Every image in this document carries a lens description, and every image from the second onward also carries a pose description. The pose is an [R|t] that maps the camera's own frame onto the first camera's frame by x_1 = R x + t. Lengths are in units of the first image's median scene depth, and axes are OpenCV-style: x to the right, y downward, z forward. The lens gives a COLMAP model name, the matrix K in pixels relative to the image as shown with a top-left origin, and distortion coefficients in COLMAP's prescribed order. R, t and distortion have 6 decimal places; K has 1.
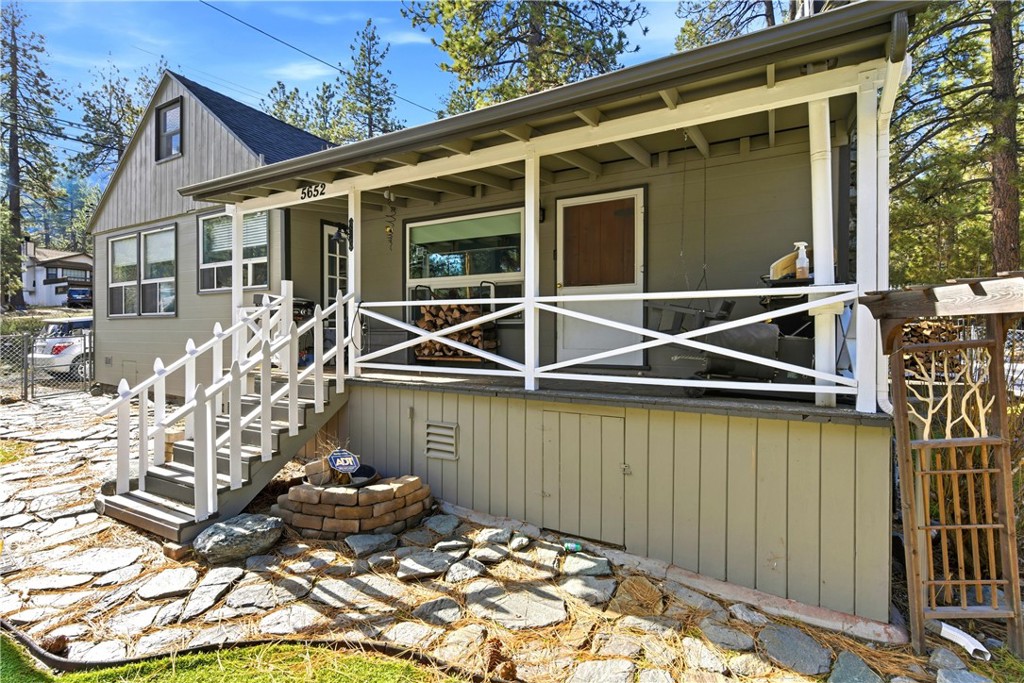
lens RADIAL K [[488.9, 0, 517.4], [0, 488.9, 338.6], [0, 0, 1]] dist [0.007282, -0.001378]
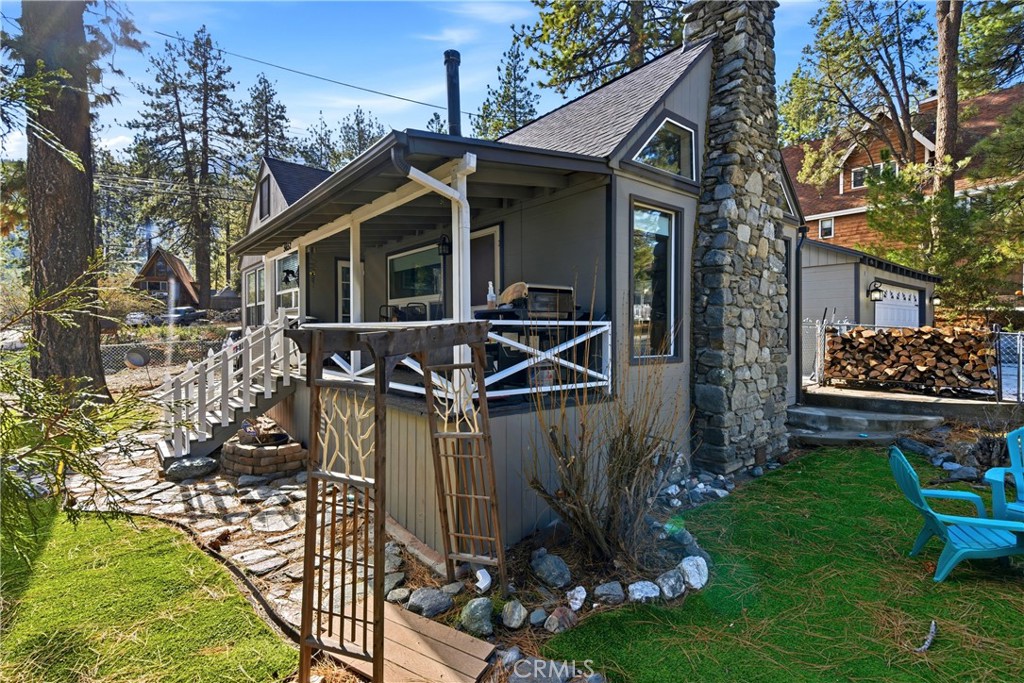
lens RADIAL K [[488.9, 0, 495.2], [0, 488.9, 334.8], [0, 0, 1]] dist [0.007282, -0.001378]
pose [[0.930291, -0.002345, -0.366815, 1.072166], [0.001401, 0.999995, -0.002841, -0.052361], [0.366819, 0.002130, 0.930290, -0.197720]]
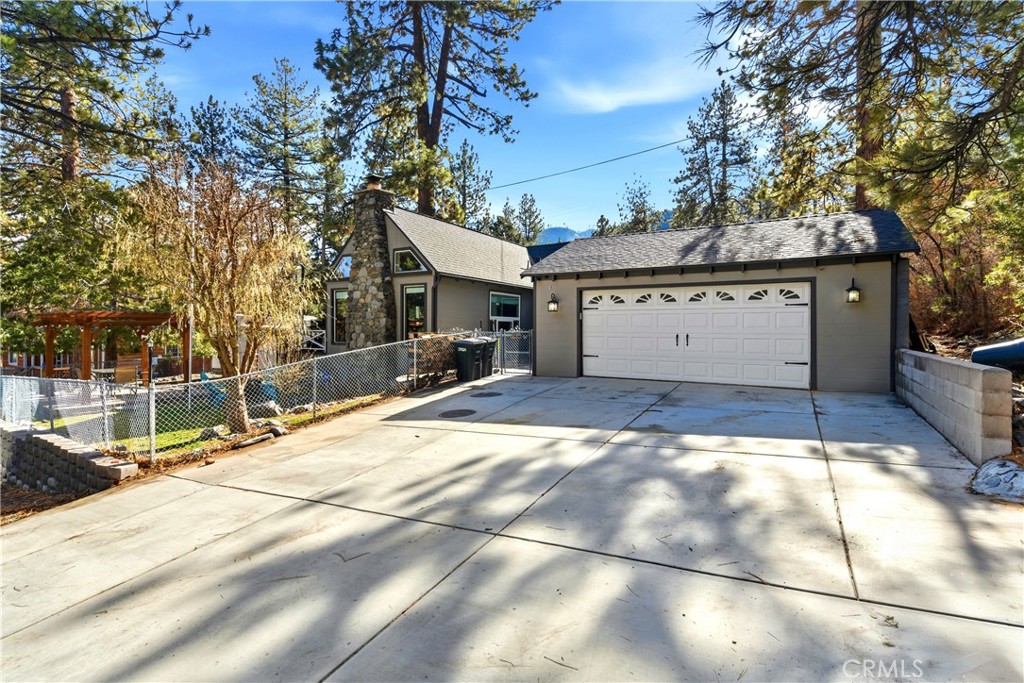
lens RADIAL K [[488.9, 0, 510.9], [0, 488.9, 332.8], [0, 0, 1]] dist [0.007282, -0.001378]
pose [[-0.023891, -0.000727, -0.999714, 5.355769], [-0.016003, 0.999872, -0.000344, -0.101180], [0.999586, 0.015990, -0.023900, 3.080639]]
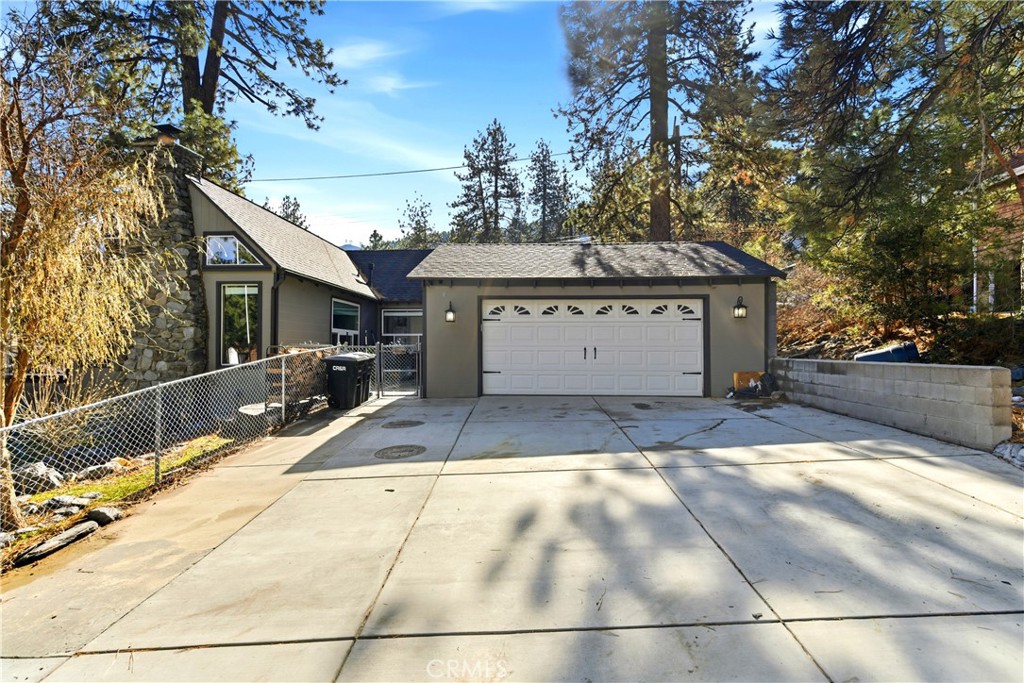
lens RADIAL K [[488.9, 0, 515.8], [0, 488.9, 344.3], [0, 0, 1]] dist [0.007282, -0.001378]
pose [[0.455263, -0.017675, -0.890181, 4.772169], [-0.007713, 0.999687, -0.023793, -0.056321], [0.890323, 0.017698, 0.454985, 2.337317]]
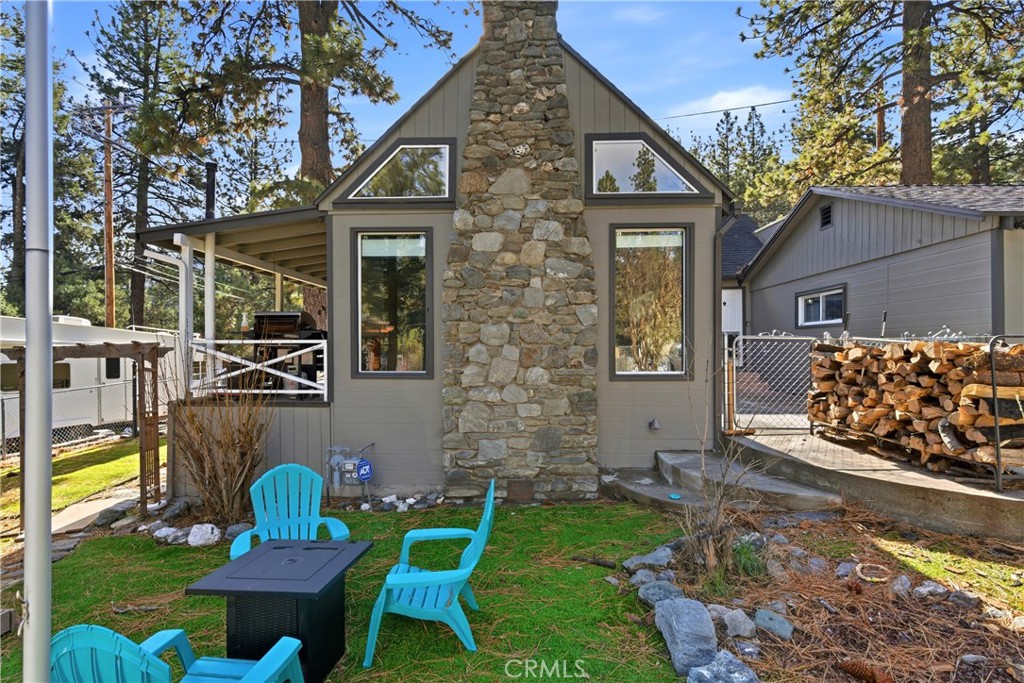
lens RADIAL K [[488.9, 0, 502.4], [0, 488.9, 346.1], [0, 0, 1]] dist [0.007282, -0.001378]
pose [[0.456899, -0.006681, -0.889493, 2.633023], [-0.007309, 0.999910, -0.011264, -0.059037], [0.889488, 0.011648, 0.456809, 1.016429]]
